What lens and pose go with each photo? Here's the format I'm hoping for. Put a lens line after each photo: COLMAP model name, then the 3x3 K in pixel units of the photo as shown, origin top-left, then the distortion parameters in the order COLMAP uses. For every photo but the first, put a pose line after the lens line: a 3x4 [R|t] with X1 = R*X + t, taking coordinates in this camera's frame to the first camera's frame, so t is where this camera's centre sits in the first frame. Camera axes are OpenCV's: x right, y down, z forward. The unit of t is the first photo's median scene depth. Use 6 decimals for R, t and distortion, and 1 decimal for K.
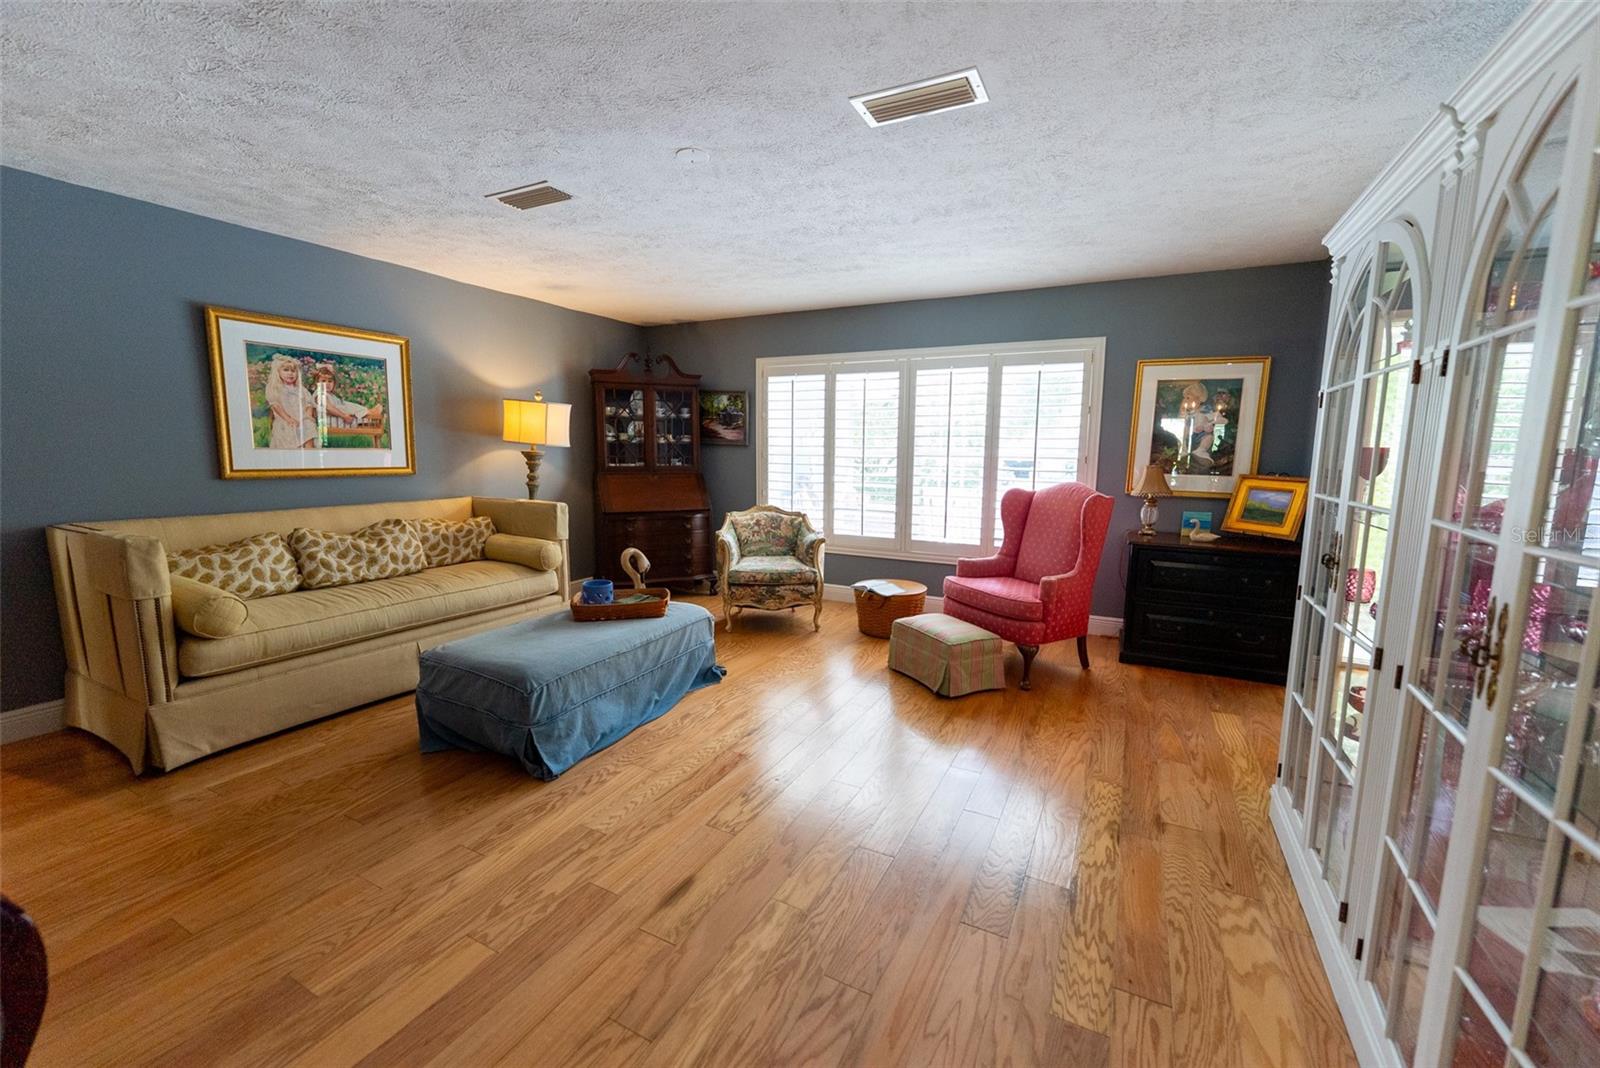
lens RADIAL K [[641.3, 0, 803.9], [0, 641.3, 539.4], [0, 0, 1]] dist [-0.002506, -0.000020]
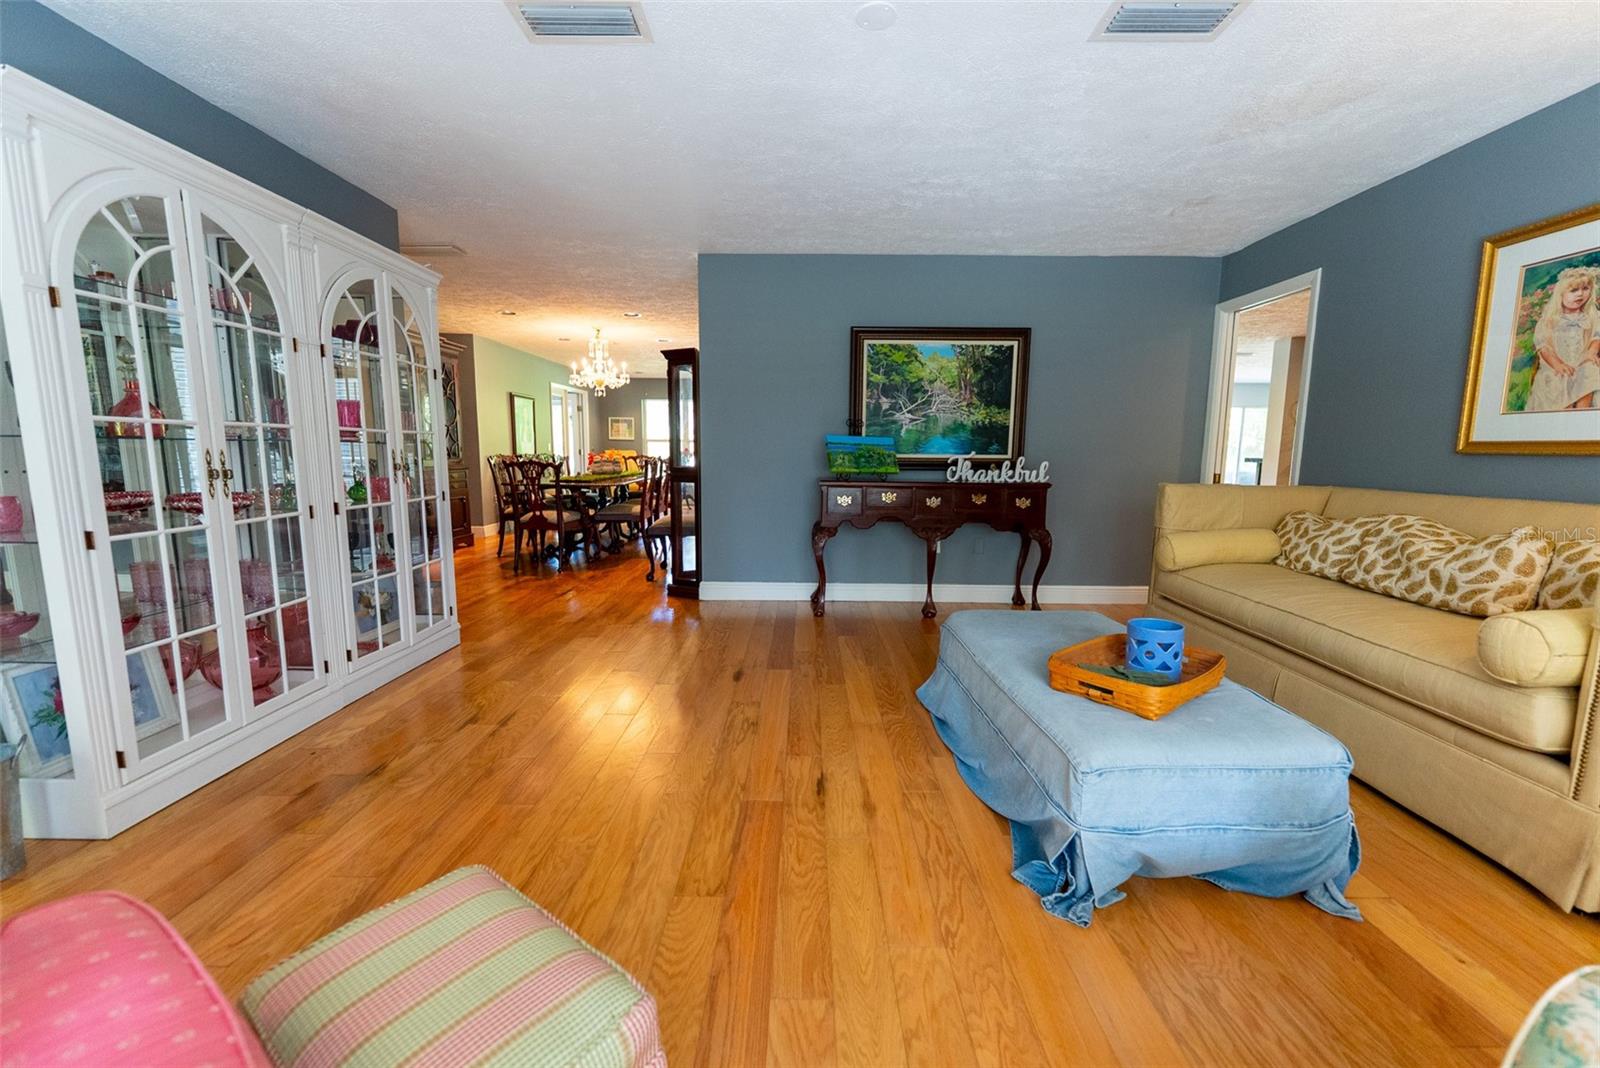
lens RADIAL K [[641.3, 0, 805.7], [0, 641.3, 533.9], [0, 0, 1]] dist [-0.002506, -0.000020]
pose [[-0.891327, 0.041034, -0.451500, 0.206285], [-0.079432, 0.966356, 0.244636, -0.122746], [0.446347, 0.253915, -0.858080, 1.300614]]
